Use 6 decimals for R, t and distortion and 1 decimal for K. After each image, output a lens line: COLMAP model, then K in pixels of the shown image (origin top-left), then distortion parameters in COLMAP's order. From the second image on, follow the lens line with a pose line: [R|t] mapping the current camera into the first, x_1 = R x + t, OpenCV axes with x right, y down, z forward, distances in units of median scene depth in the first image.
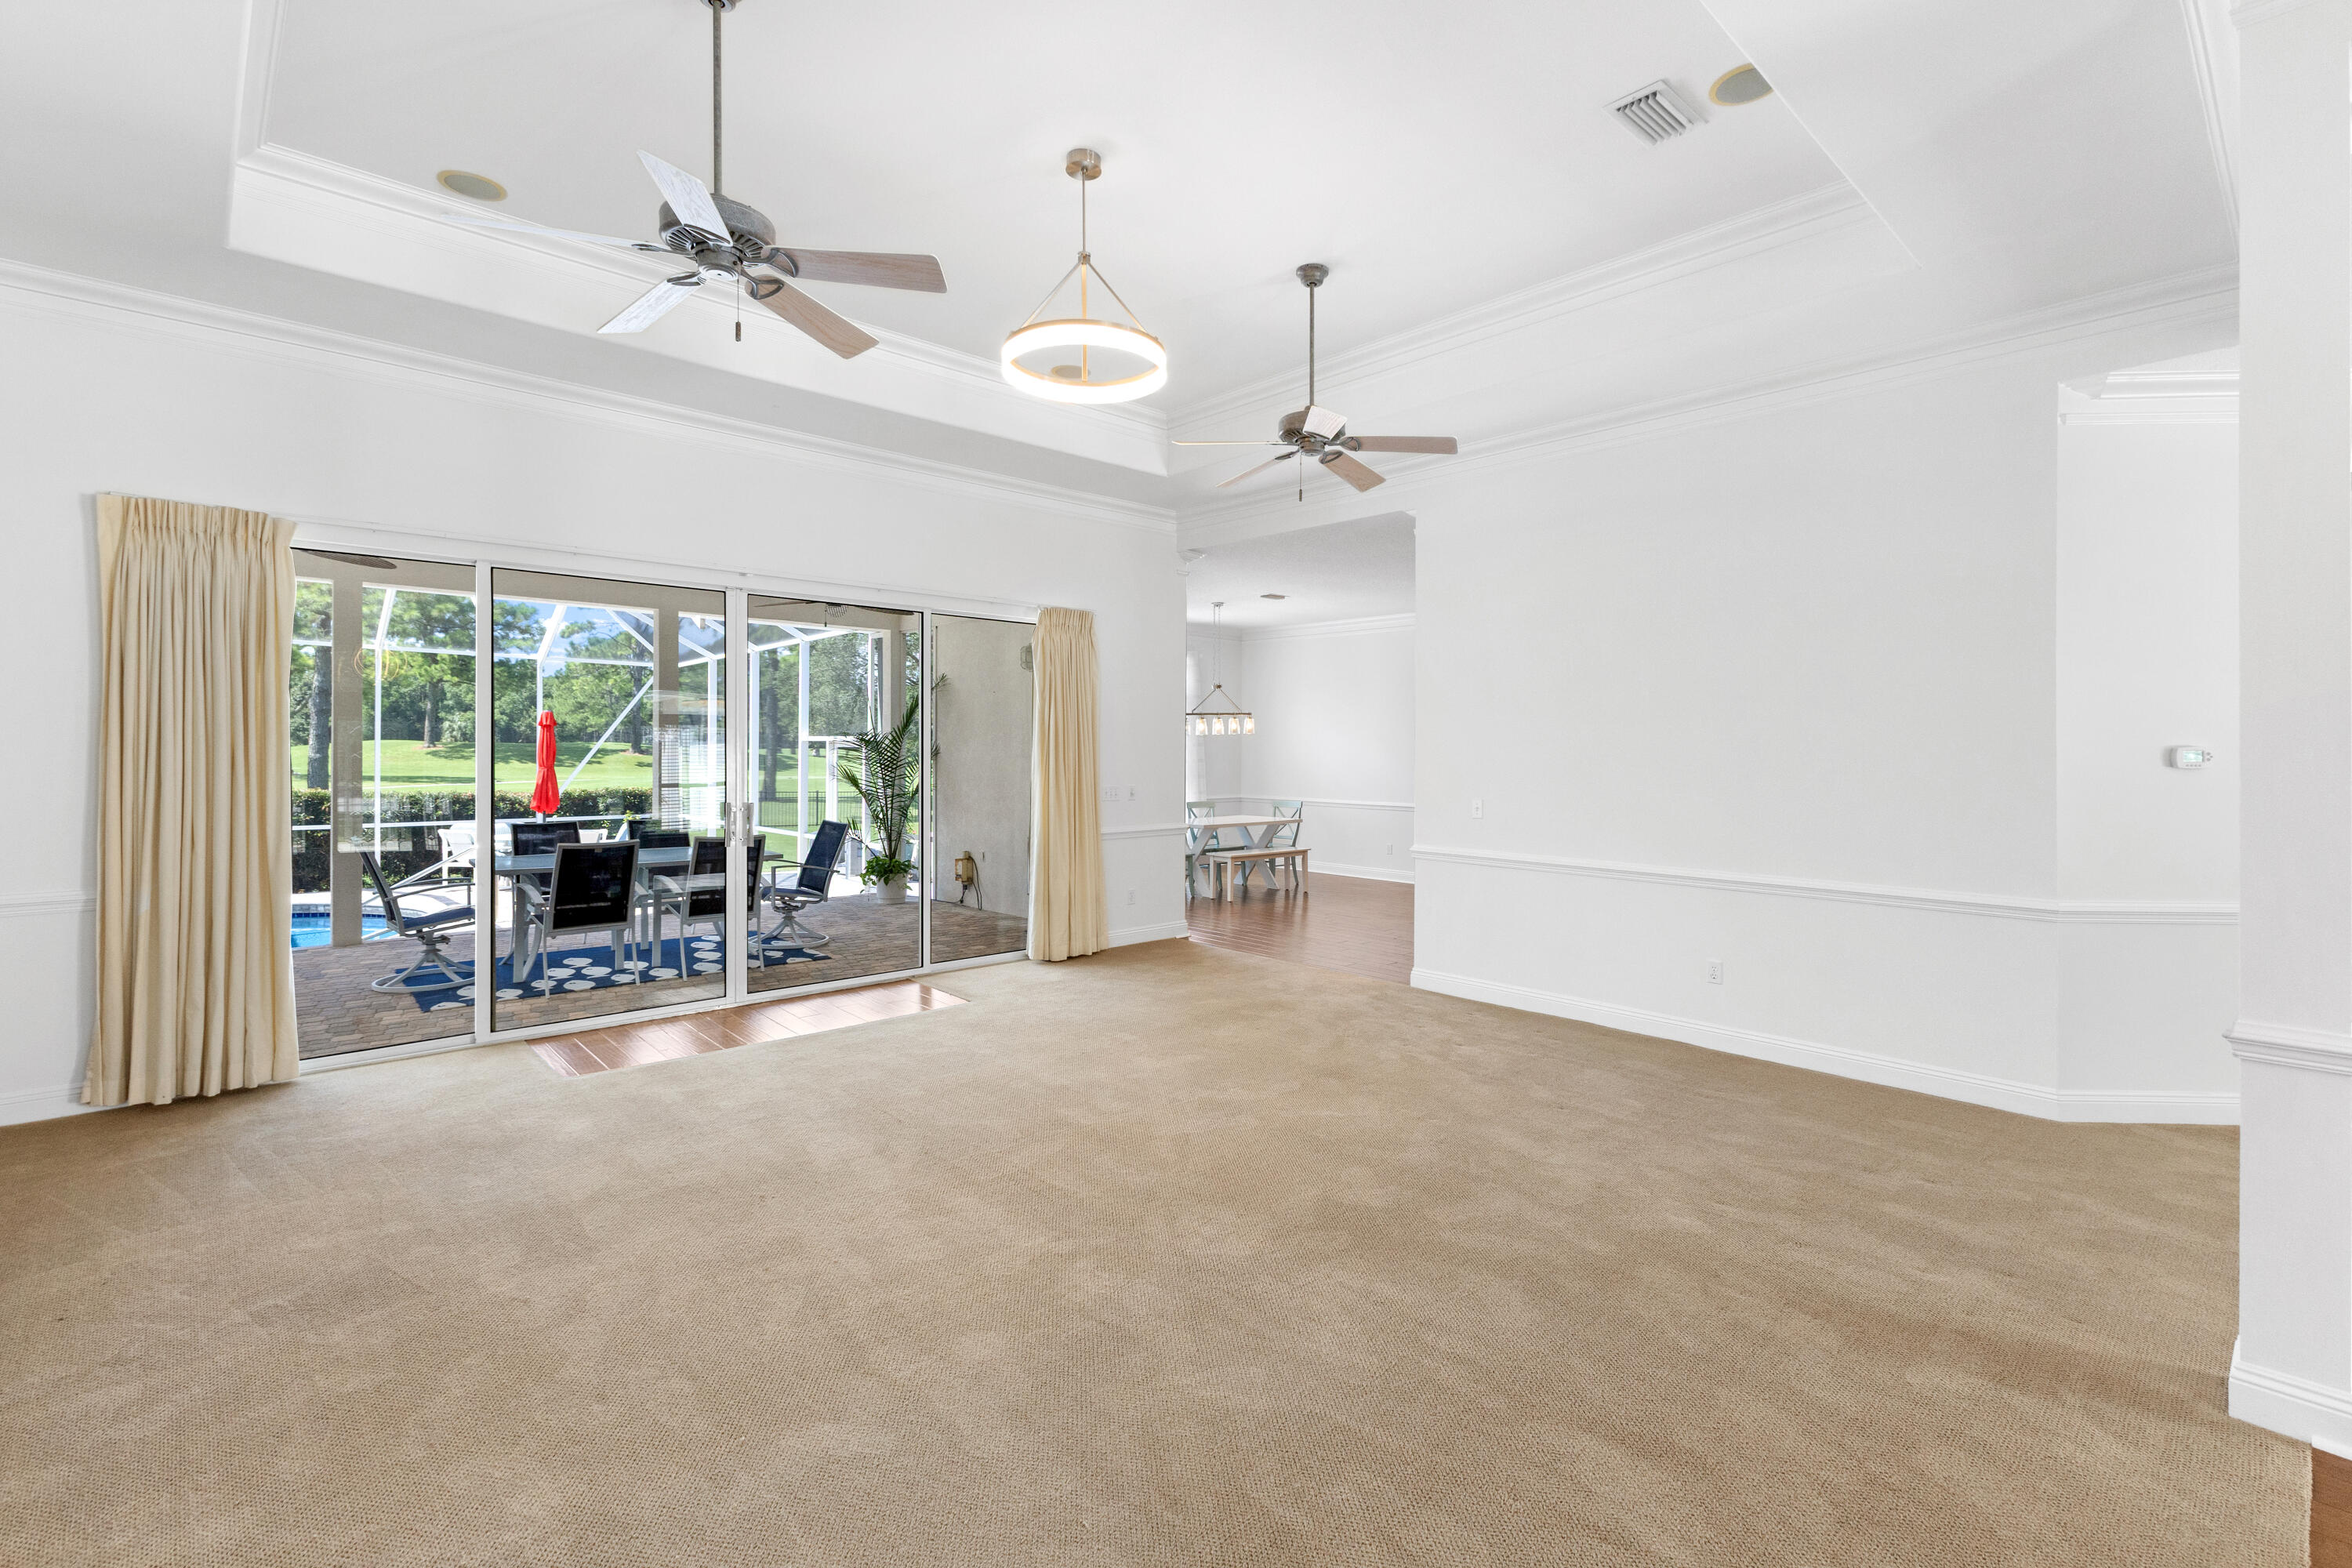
lens RADIAL K [[1075.5, 0, 1203.4], [0, 1075.5, 748.7], [0, 0, 1]] dist [0.010782, -0.000010]
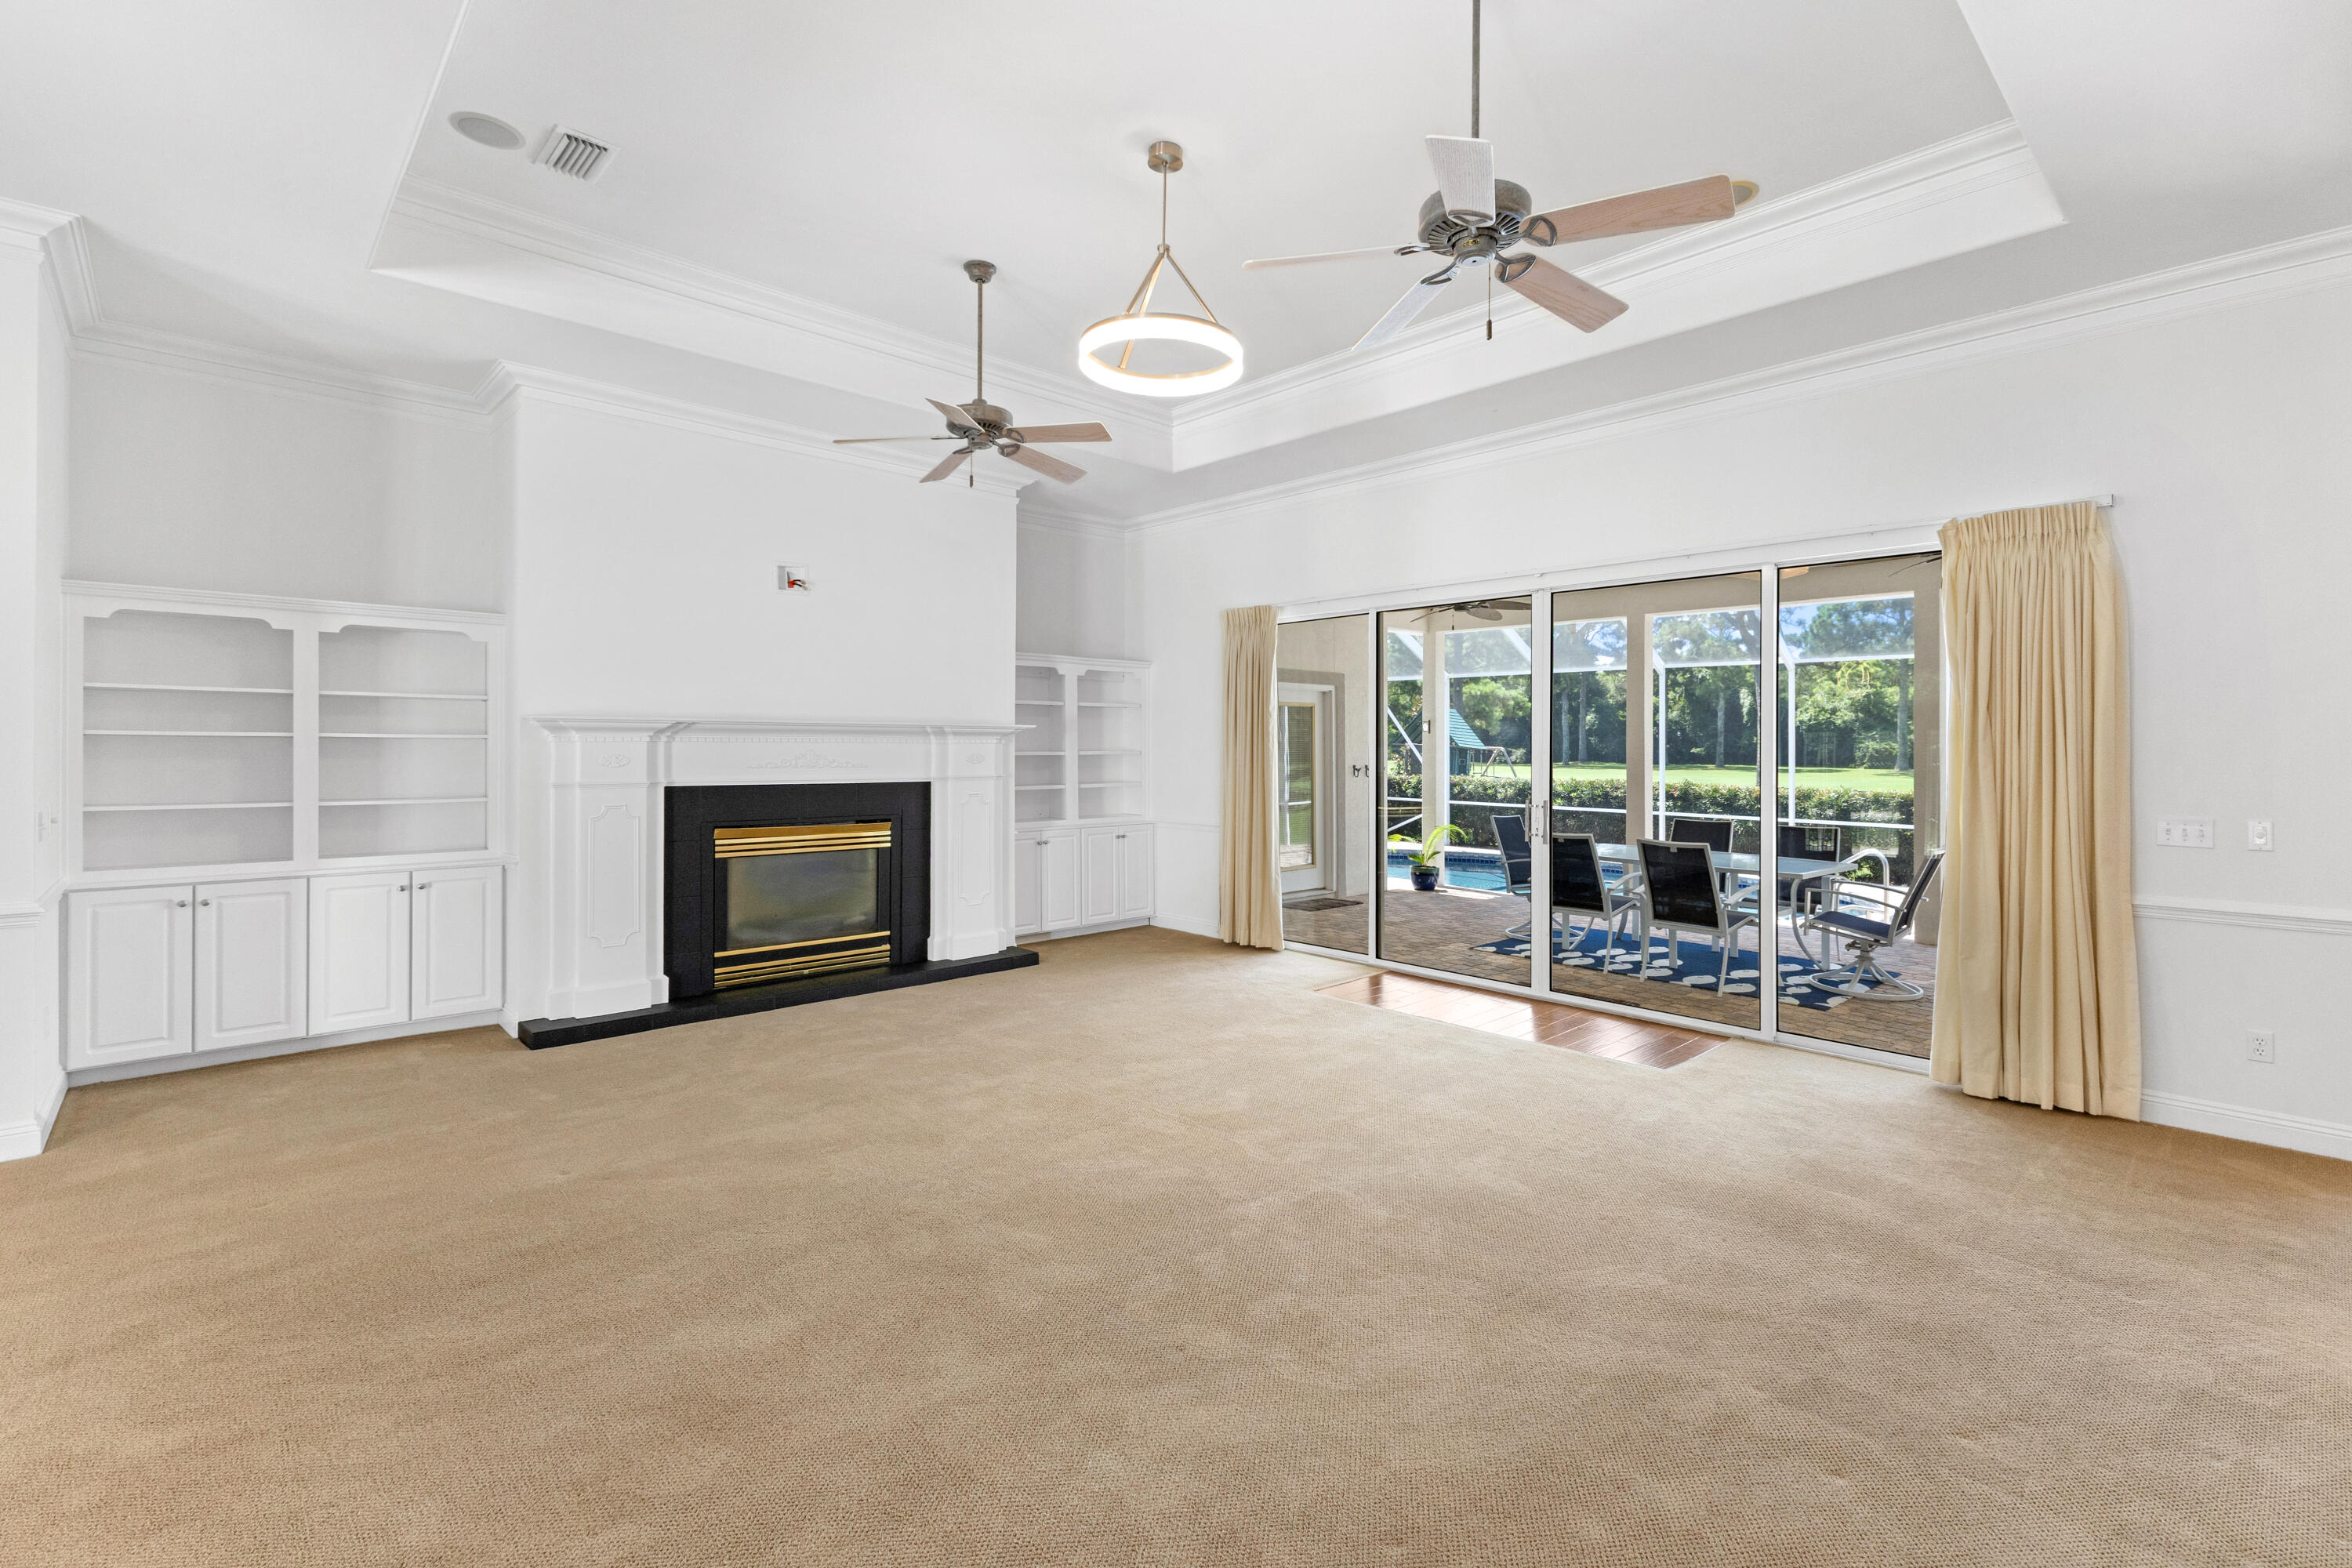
lens RADIAL K [[1075.5, 0, 1203.4], [0, 1075.5, 748.7], [0, 0, 1]] dist [0.010782, -0.000010]
pose [[-0.015374, -0.004282, -0.999873, 0.548089], [-0.007334, 0.999964, -0.004169, 0.007560], [0.999855, 0.007269, -0.015405, 0.646675]]
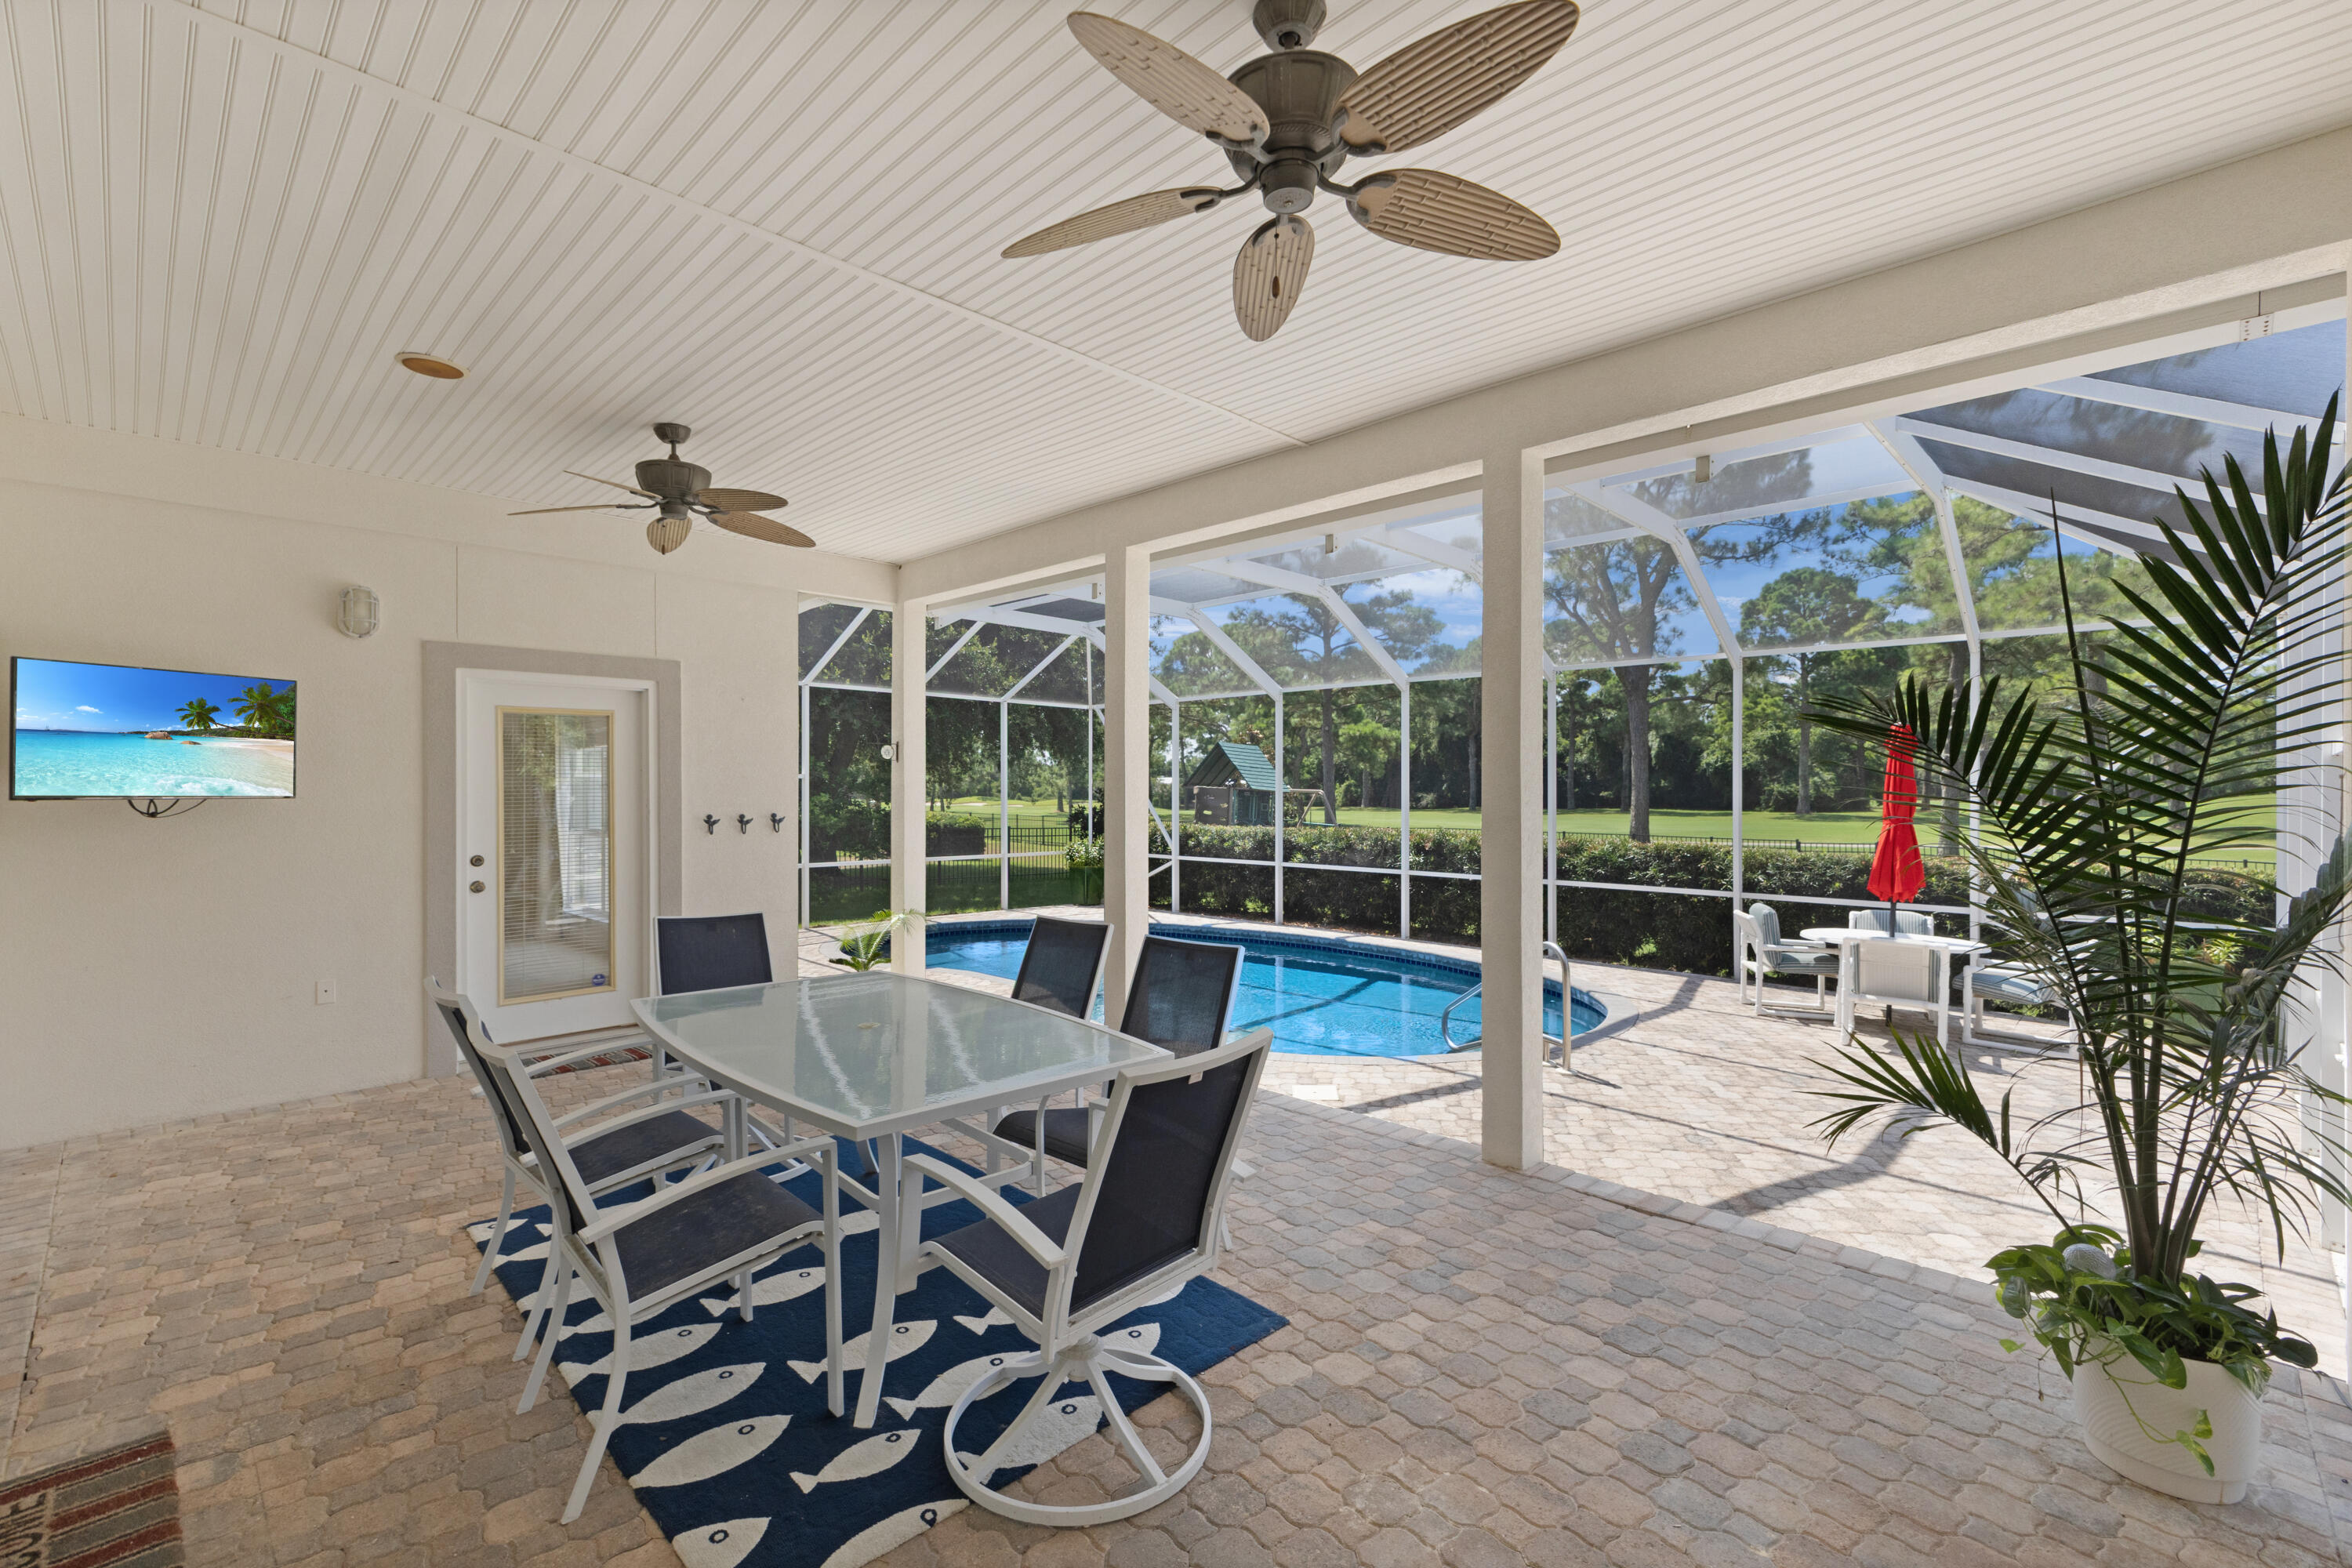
lens RADIAL K [[1048.8, 0, 1230.9], [0, 1048.8, 797.7], [0, 0, 1]] dist [0.017115, 0.000225]
pose [[0.039865, -0.002092, -0.999203, -0.114011], [-0.001283, 0.999997, -0.002144, 0.009486], [0.999204, 0.001367, 0.039862, 1.290377]]
